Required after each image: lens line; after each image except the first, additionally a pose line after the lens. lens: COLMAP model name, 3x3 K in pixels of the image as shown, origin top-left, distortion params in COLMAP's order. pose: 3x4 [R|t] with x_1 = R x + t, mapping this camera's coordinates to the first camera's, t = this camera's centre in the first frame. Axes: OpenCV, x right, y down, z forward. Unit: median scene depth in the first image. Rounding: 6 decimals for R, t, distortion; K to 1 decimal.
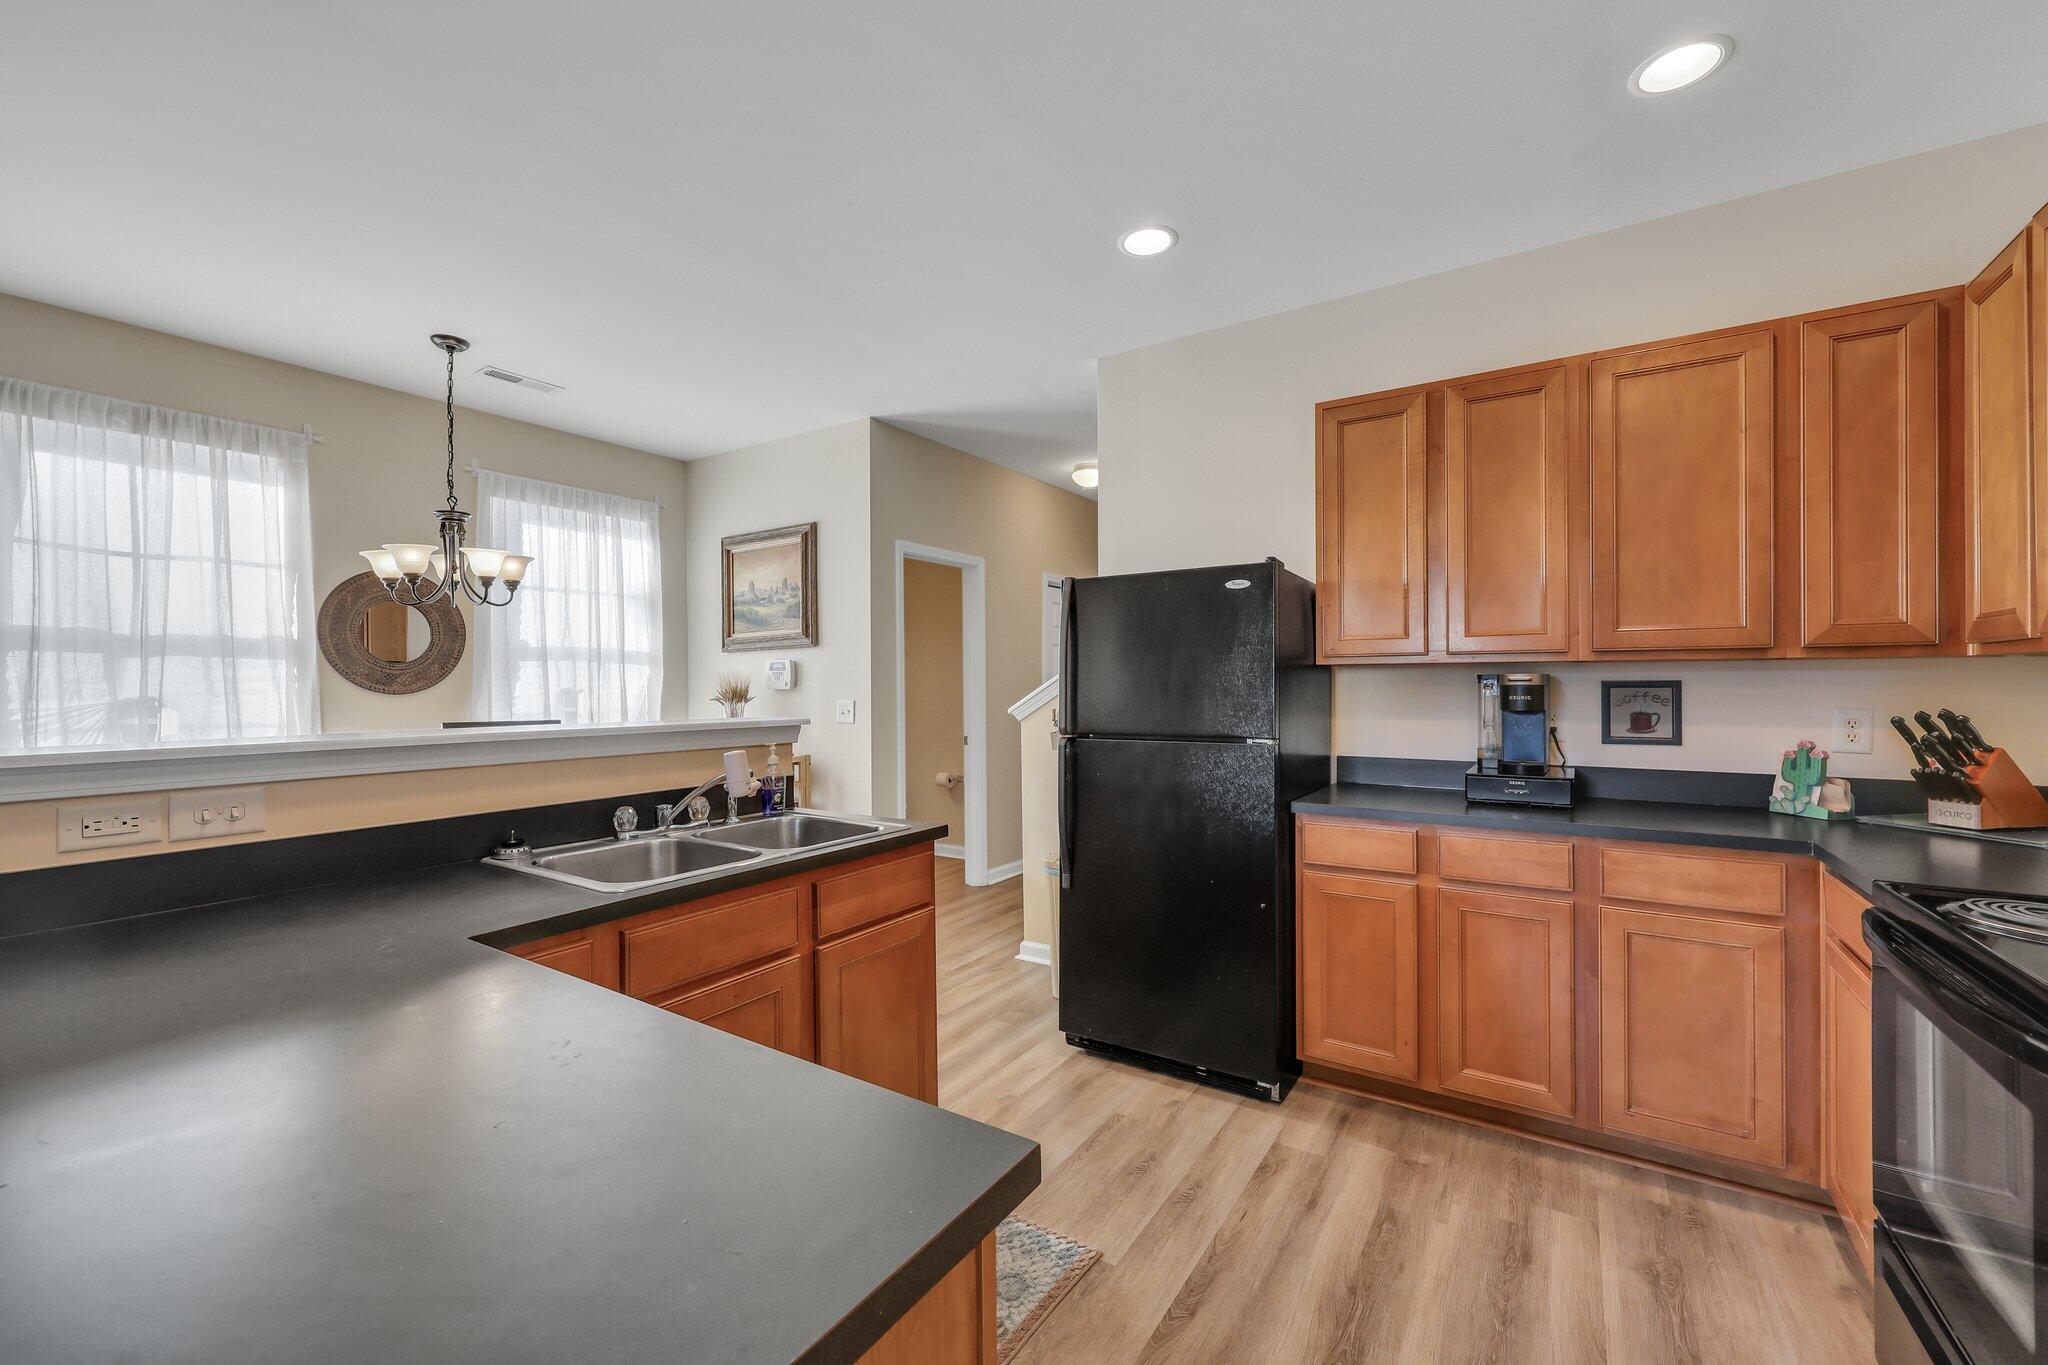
lens RADIAL K [[840.1, 0, 1019.4], [0, 840.1, 687.3], [0, 0, 1]] dist [-0.002383, 0.000291]
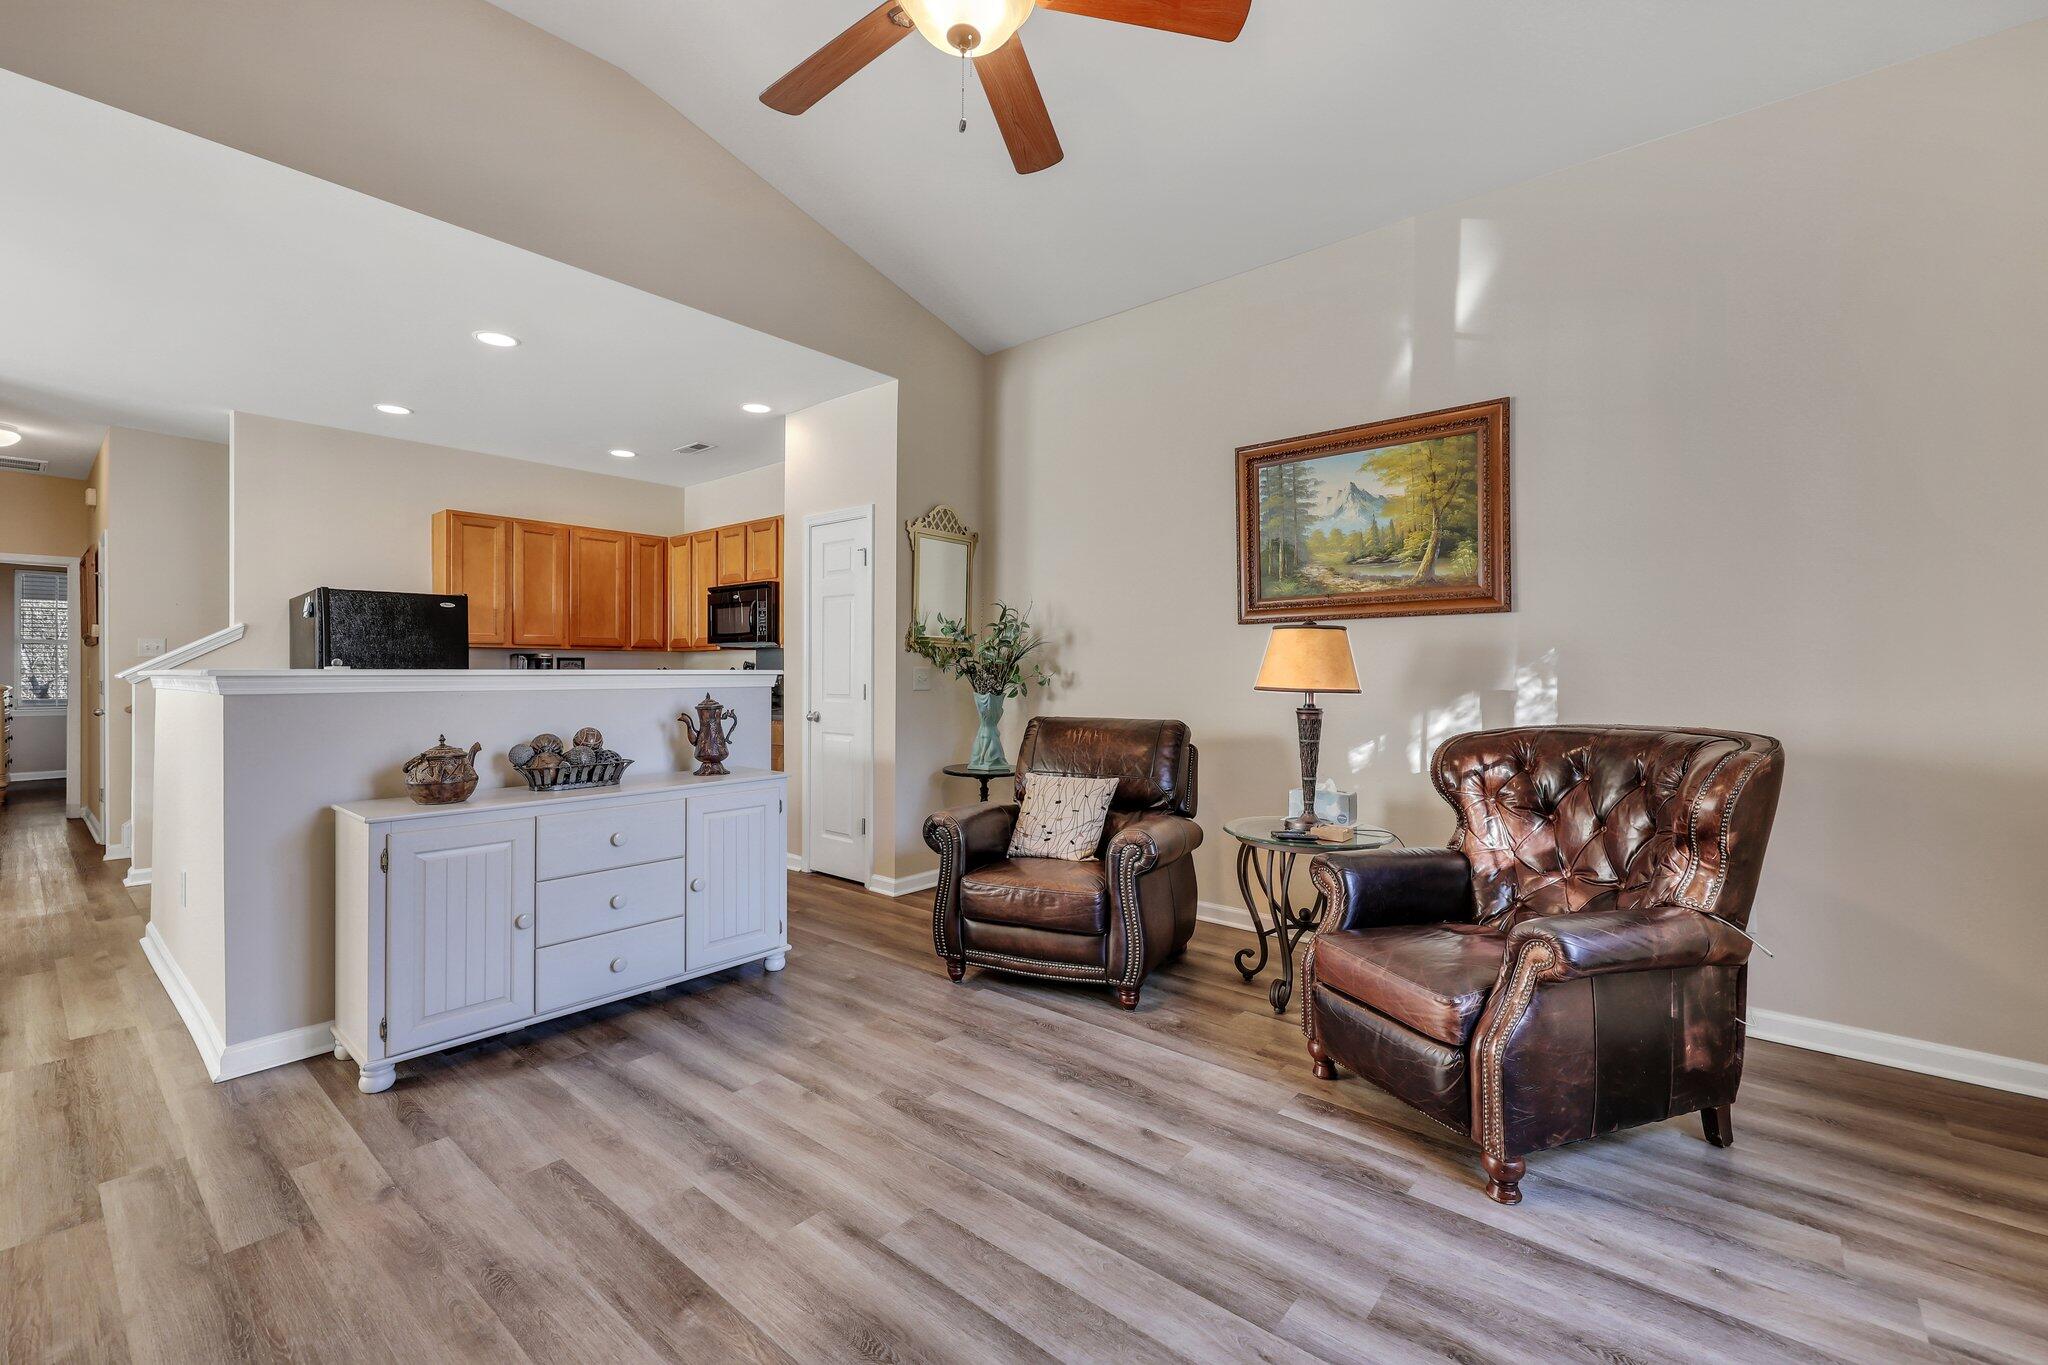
lens RADIAL K [[840.1, 0, 1020.5], [0, 840.1, 675.4], [0, 0, 1]] dist [-0.002383, 0.000291]
pose [[0.127177, 0.002468, 0.991877, -1.195374], [-0.004587, 0.999988, -0.001900, 0.034413], [-0.991869, -0.004308, 0.127187, -0.473568]]
